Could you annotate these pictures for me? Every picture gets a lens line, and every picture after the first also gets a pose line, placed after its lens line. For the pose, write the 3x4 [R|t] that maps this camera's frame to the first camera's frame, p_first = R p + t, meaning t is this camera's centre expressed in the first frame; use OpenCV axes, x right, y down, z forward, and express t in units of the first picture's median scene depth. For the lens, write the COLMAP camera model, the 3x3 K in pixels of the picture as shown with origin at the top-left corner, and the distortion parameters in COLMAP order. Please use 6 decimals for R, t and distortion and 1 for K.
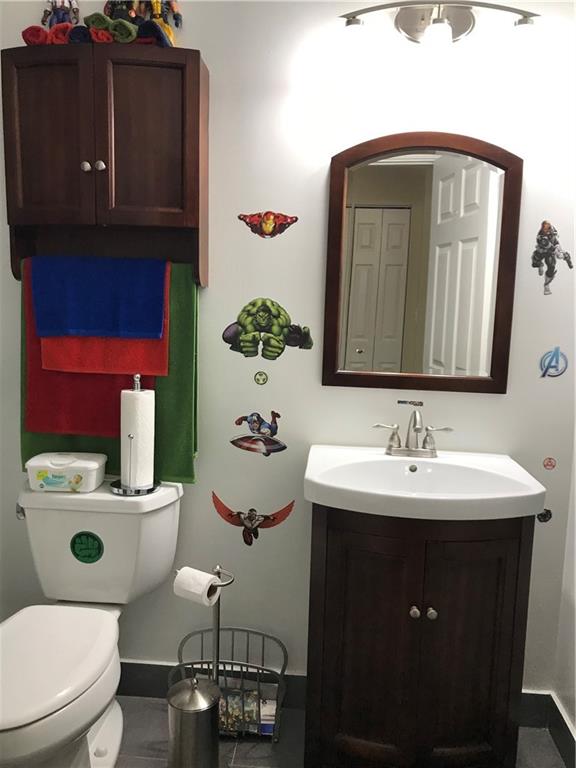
lens RADIAL K [[627.9, 0, 288.0], [0, 627.9, 384.0], [0, 0, 1]] dist [0.071644, -0.082078]
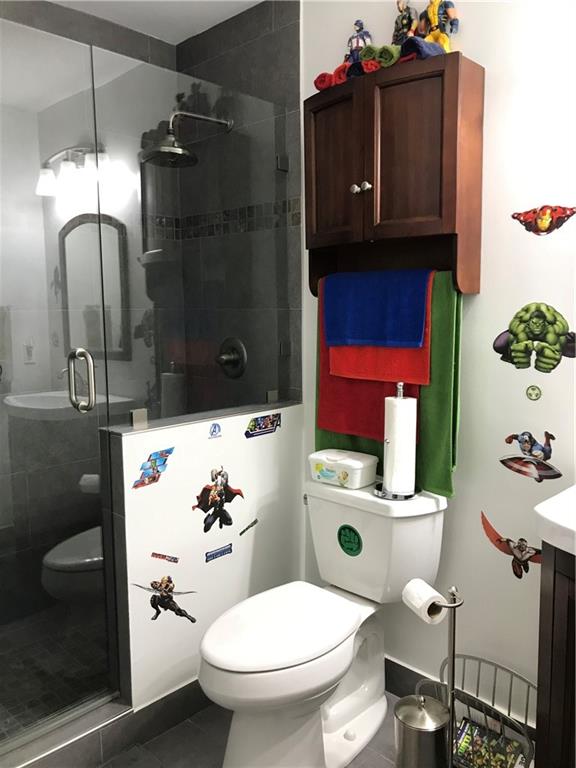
lens RADIAL K [[627.9, 0, 288.0], [0, 627.9, 384.0], [0, 0, 1]] dist [0.071644, -0.082078]
pose [[0.771275, 0.044056, -0.634975, 0.267851], [-0.058381, 0.998293, -0.001649, -0.000115], [0.633819, 0.038342, 0.772531, 0.090455]]
